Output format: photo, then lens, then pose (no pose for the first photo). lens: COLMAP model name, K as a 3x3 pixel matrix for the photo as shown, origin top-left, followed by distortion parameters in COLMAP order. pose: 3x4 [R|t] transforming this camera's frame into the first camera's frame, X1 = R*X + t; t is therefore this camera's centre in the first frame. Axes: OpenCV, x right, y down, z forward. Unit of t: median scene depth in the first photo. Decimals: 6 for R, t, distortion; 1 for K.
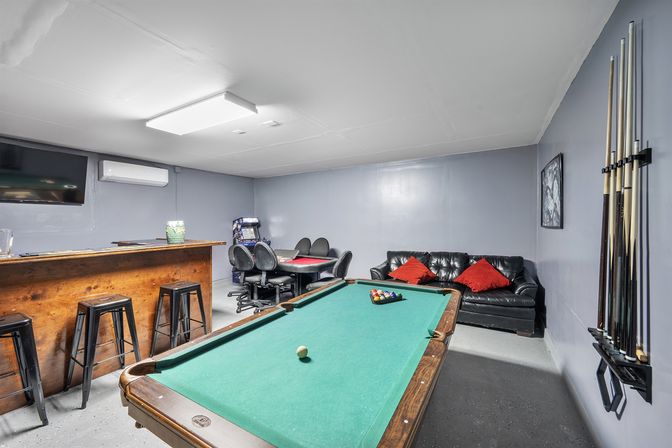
lens RADIAL K [[268.1, 0, 337.6], [0, 268.1, 224.1], [0, 0, 1]] dist [-0.003339, -0.000700]
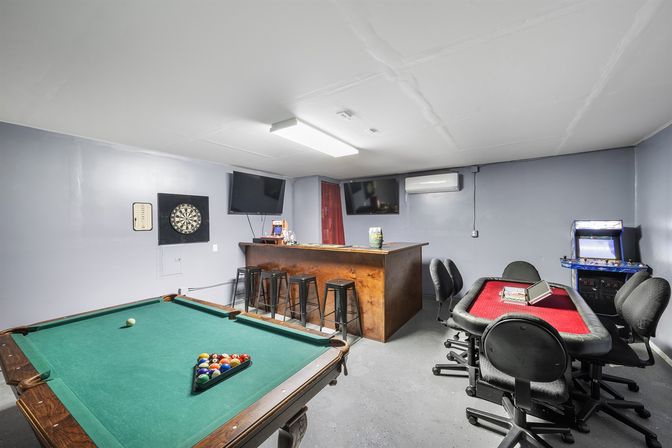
lens RADIAL K [[268.1, 0, 336.3], [0, 268.1, 222.8], [0, 0, 1]] dist [-0.003339, -0.000700]
pose [[-0.054695, 0.002575, -0.998500, 0.438887], [-0.005300, 0.999982, 0.002869, -0.028748], [0.998489, 0.005449, -0.054681, 0.758134]]
